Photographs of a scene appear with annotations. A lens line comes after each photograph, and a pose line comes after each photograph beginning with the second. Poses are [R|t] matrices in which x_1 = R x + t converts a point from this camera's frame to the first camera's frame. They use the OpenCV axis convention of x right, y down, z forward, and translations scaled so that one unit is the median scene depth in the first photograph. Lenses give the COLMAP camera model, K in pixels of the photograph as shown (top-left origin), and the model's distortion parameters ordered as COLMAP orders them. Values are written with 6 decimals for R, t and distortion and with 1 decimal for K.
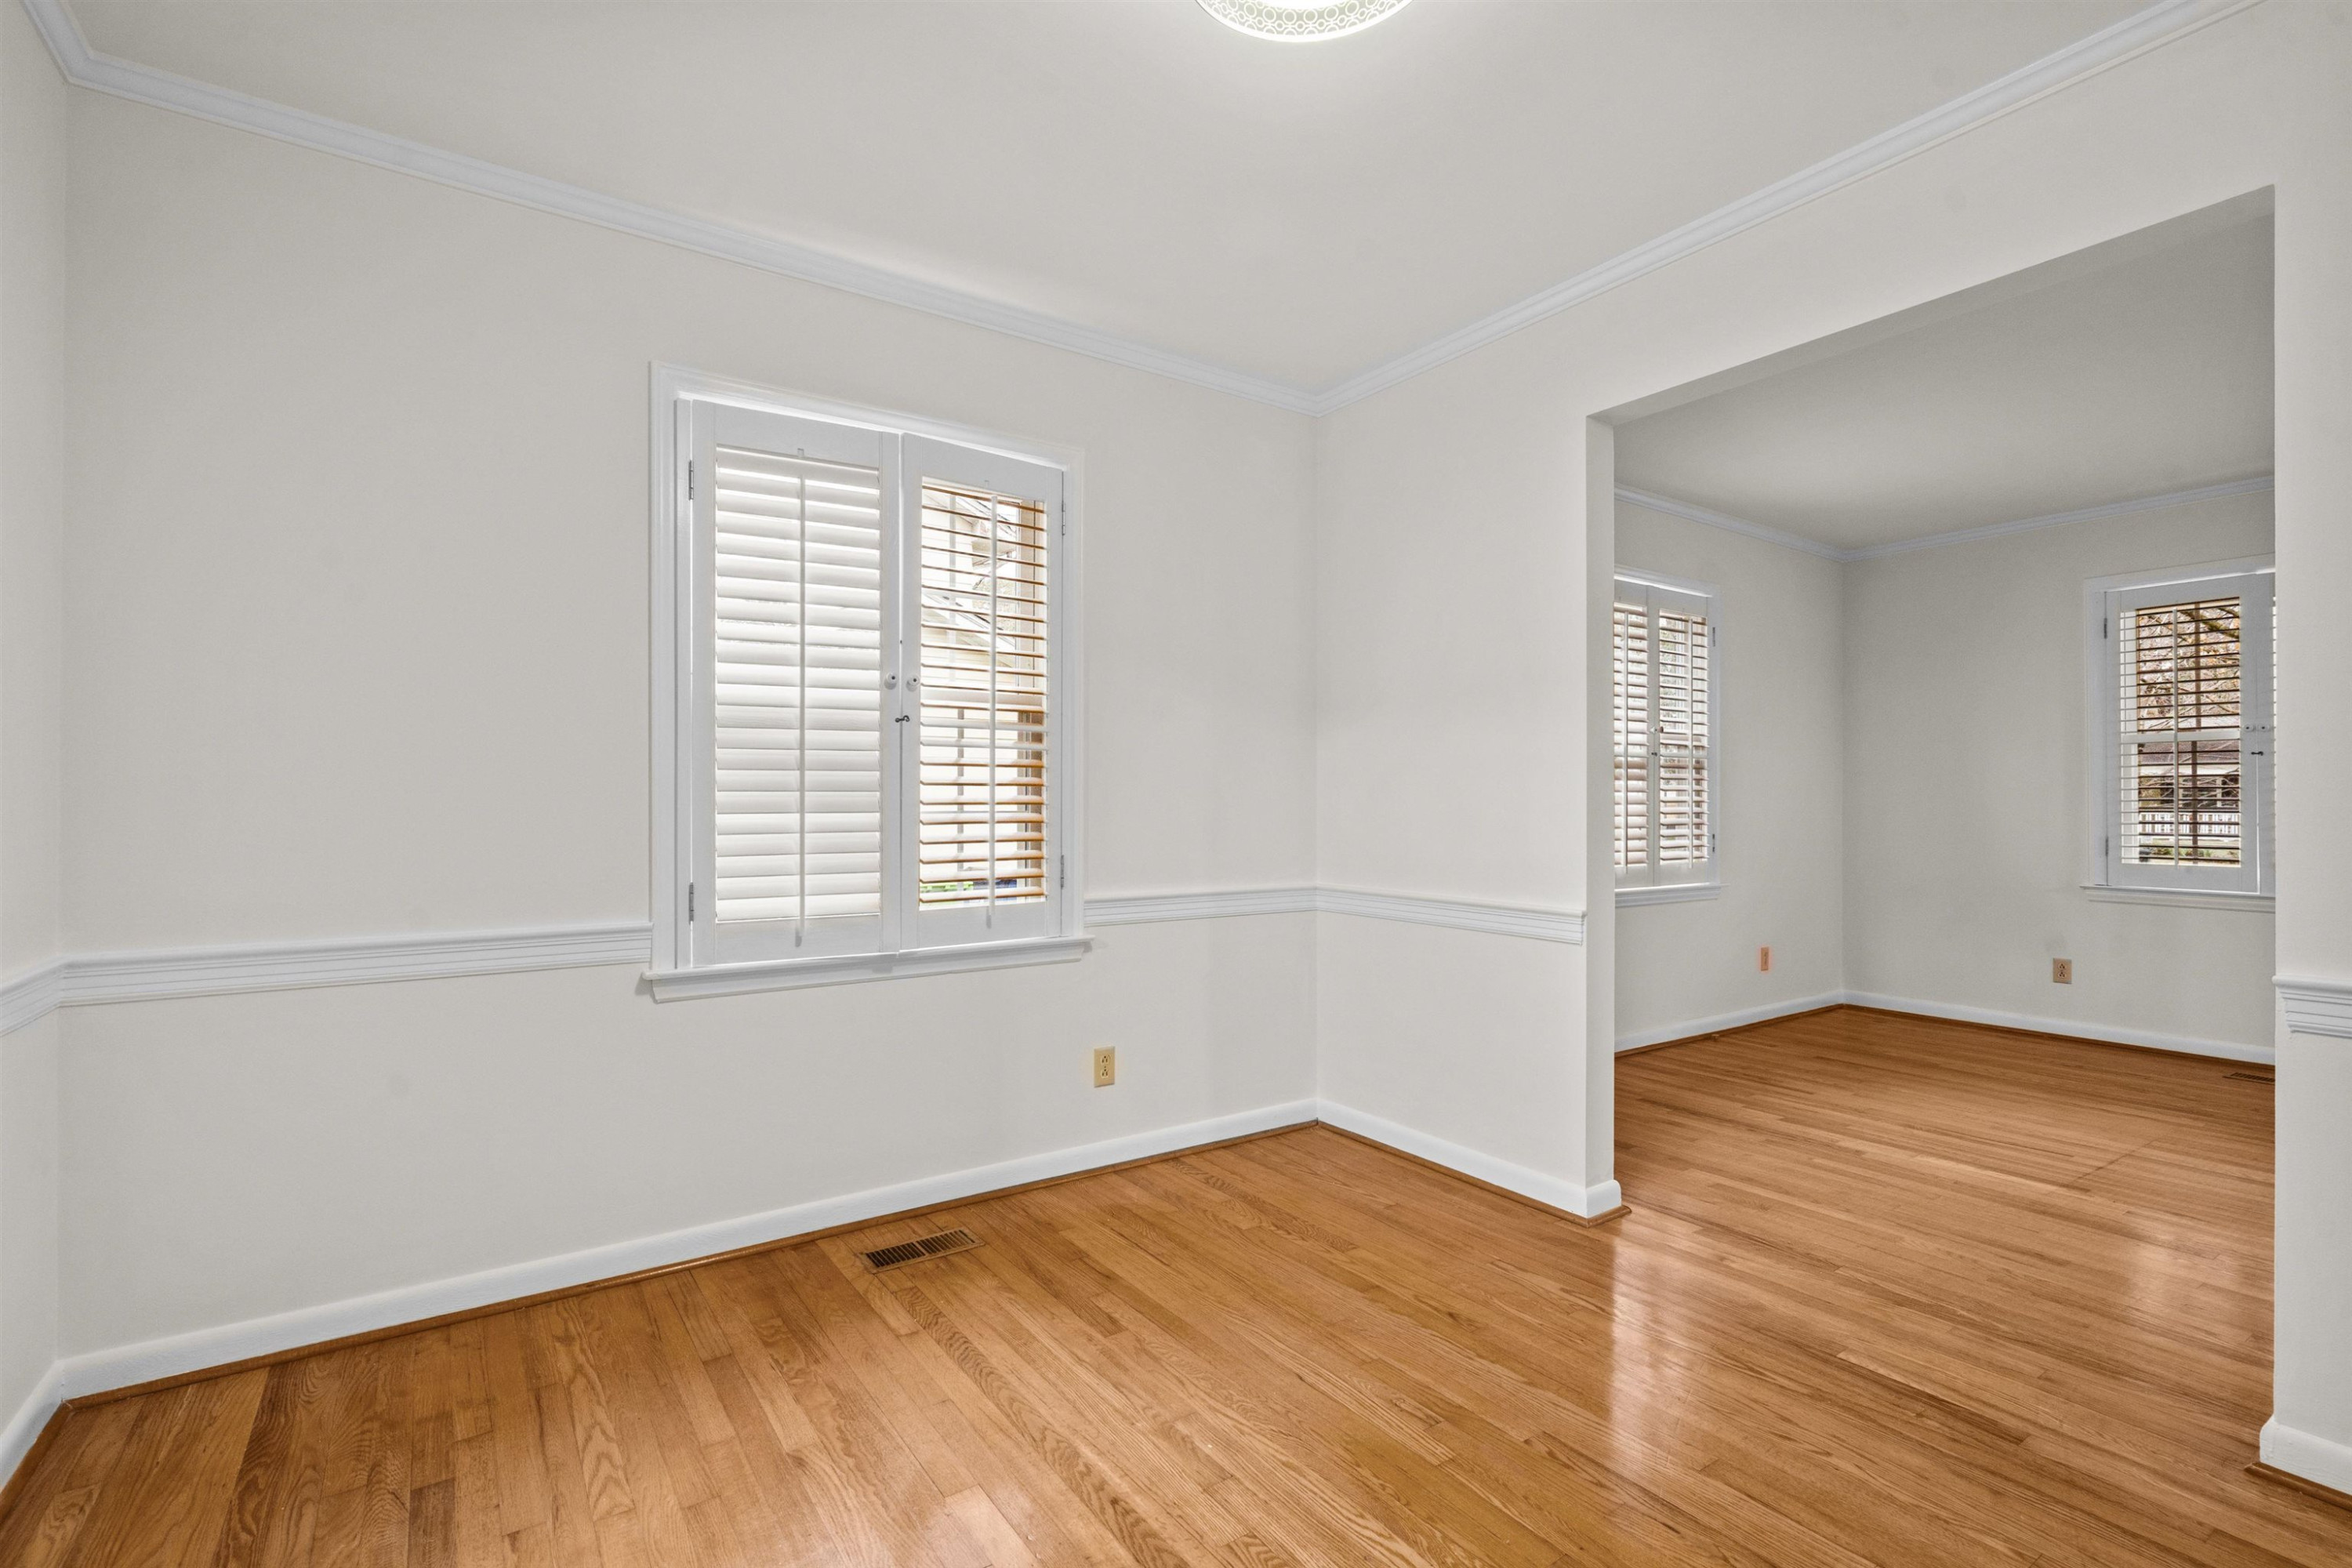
lens RADIAL K [[1086.4, 0, 1174.2], [0, 1086.4, 793.6], [0, 0, 1]] dist [0.008957, 0.000242]
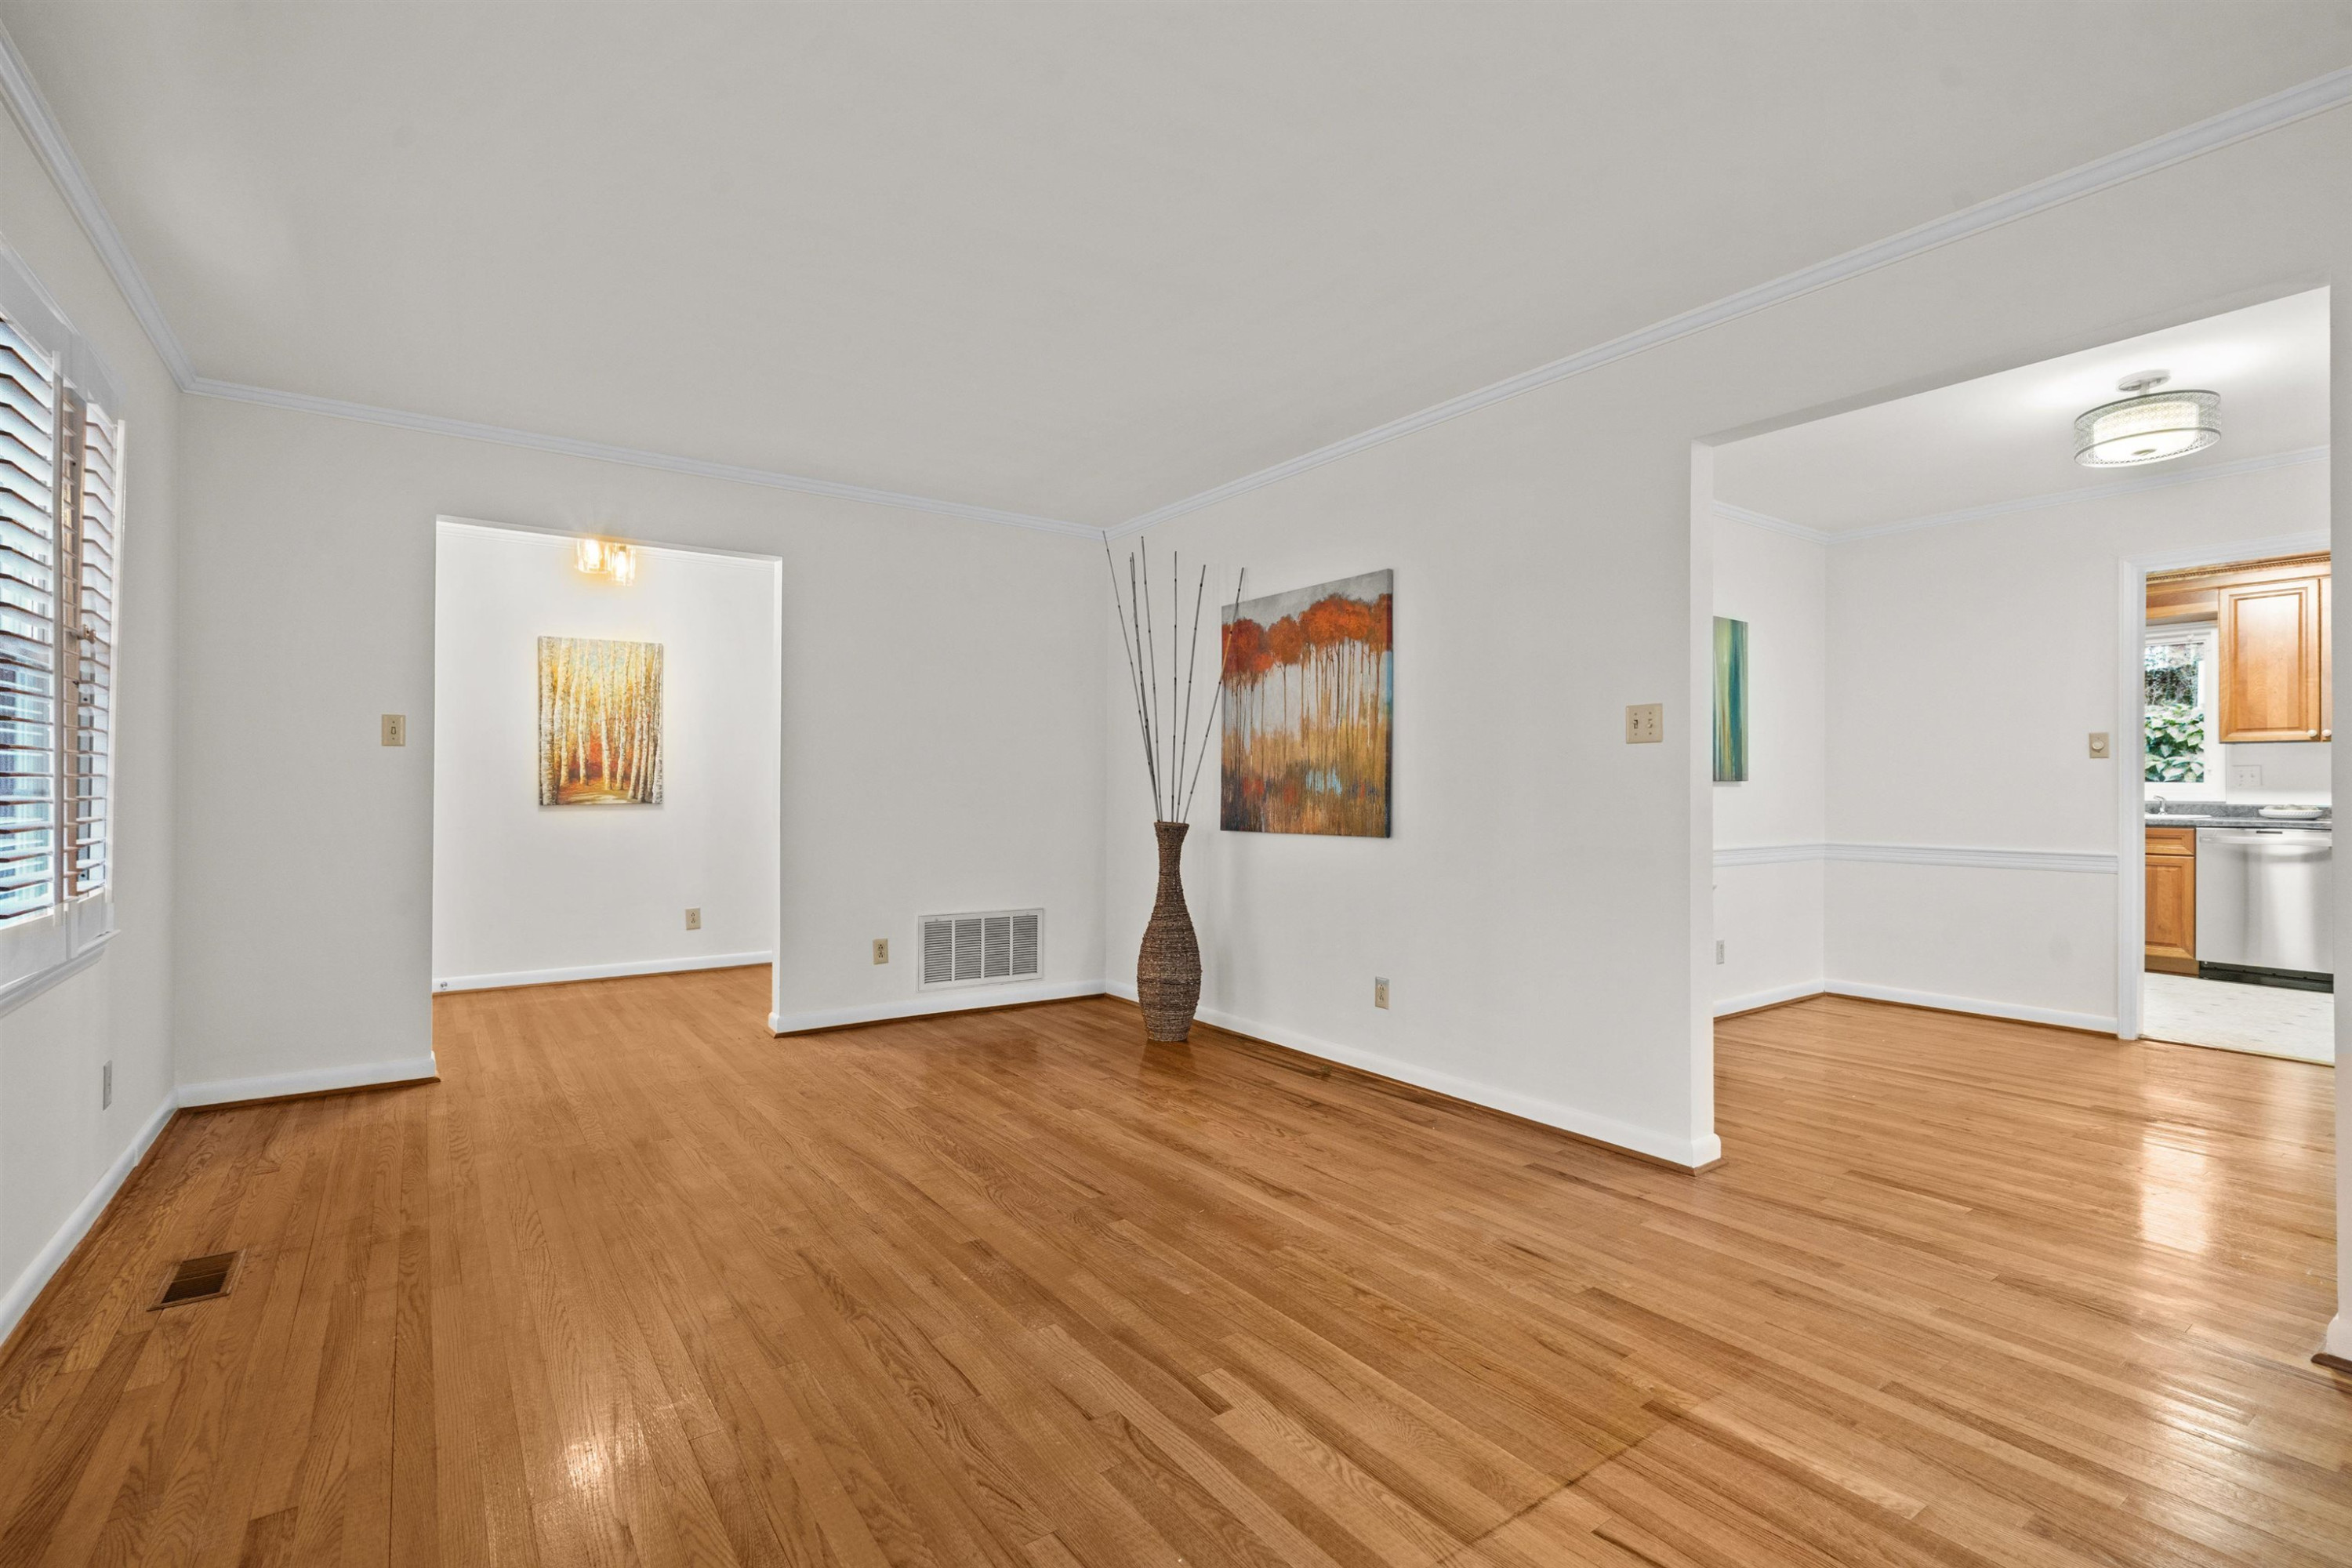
lens RADIAL K [[1086.4, 0, 1179.9], [0, 1086.4, 781.7], [0, 0, 1]] dist [0.008957, 0.000242]
pose [[-0.999928, 0.000357, -0.012004, 1.371770], [0.000459, 0.999964, -0.008500, 0.012000], [0.012001, -0.008505, -0.999892, 2.009283]]
